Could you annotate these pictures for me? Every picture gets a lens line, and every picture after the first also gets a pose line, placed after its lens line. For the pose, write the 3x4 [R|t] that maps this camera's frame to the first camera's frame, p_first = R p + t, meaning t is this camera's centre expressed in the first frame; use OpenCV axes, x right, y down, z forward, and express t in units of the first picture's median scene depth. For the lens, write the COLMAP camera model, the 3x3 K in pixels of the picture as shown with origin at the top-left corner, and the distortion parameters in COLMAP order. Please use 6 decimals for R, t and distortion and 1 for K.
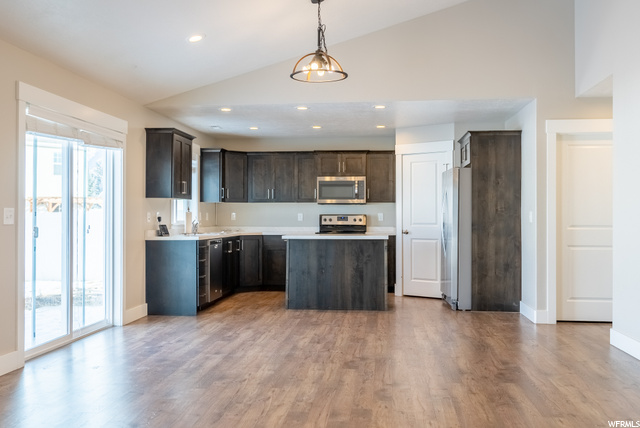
lens RADIAL K [[622.0, 0, 320.0], [0, 622.0, 214.0], [0, 0, 1]] dist [0.012670, 0.007399]
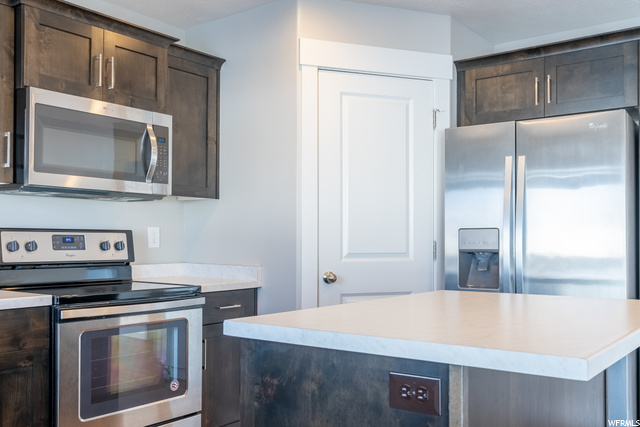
lens RADIAL K [[623.2, 0, 320.6], [0, 623.2, 240.0], [0, 0, 1]] dist [0.002201, 0.004523]
pose [[0.525089, 0.003329, 0.851041, -0.170723], [-0.006135, 0.999981, -0.000126, 0.005942], [-0.851025, -0.005154, 0.525100, 0.761321]]
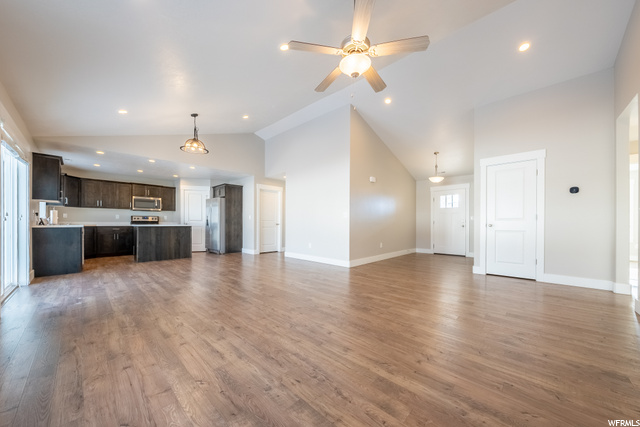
lens RADIAL K [[230.8, 0, 323.8], [0, 230.8, 218.0], [0, 0, 1]] dist [-0.000039, 0.000089]
pose [[0.601566, 0.017660, 0.798628, -0.223610], [-0.005368, 0.999822, -0.018066, 0.018920], [-0.798805, 0.006581, 0.601554, 0.083642]]
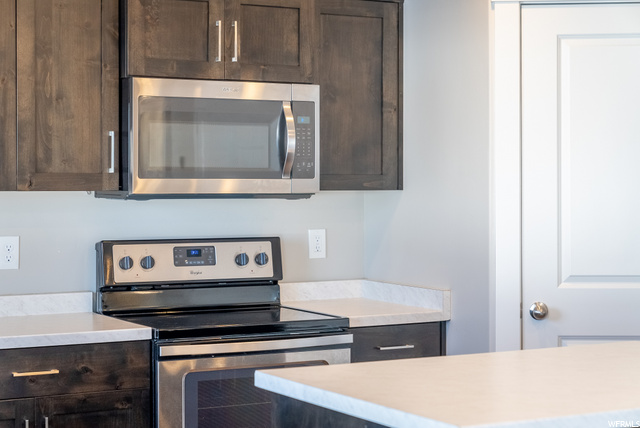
lens RADIAL K [[1286.1, 0, 320.0], [0, 1286.1, 214.0], [0, 0, 1]] dist [-0.010518, 0.048624]
pose [[0.824798, -0.012449, 0.565291, -0.216255], [-0.000625, 0.999737, 0.022929, -0.021225], [-0.565428, -0.019265, 0.824573, 0.583681]]
